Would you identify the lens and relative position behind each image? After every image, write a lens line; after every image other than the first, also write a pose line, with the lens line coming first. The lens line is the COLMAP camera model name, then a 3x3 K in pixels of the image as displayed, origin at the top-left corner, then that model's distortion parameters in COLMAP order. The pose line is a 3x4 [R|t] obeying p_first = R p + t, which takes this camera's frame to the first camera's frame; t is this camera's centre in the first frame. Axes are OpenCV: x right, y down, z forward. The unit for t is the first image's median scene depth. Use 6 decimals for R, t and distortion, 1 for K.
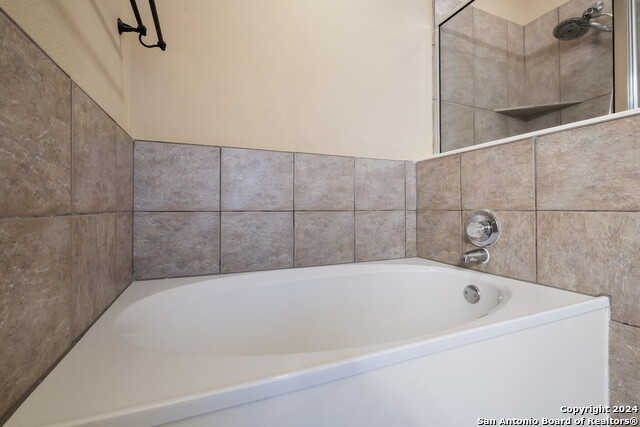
lens RADIAL K [[277.7, 0, 314.6], [0, 277.7, 207.9], [0, 0, 1]] dist [-0.005165, -0.000050]
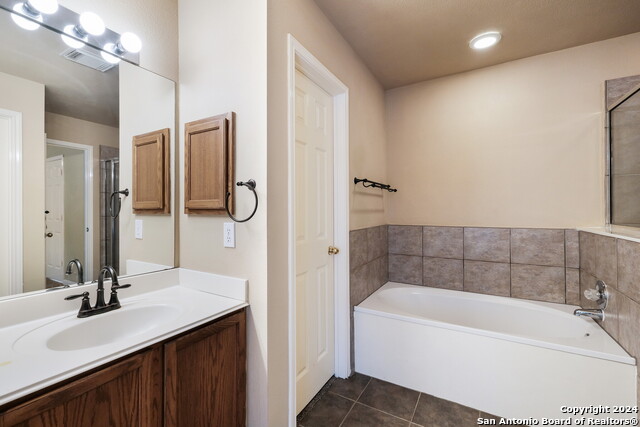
lens RADIAL K [[277.7, 0, 317.3], [0, 277.7, 210.8], [0, 0, 1]] dist [-0.005165, -0.000050]
pose [[0.592724, 0.003950, -0.805396, 0.778012], [0.011906, 0.999836, 0.013666, -0.327991], [0.805318, -0.017690, 0.592579, -0.788115]]
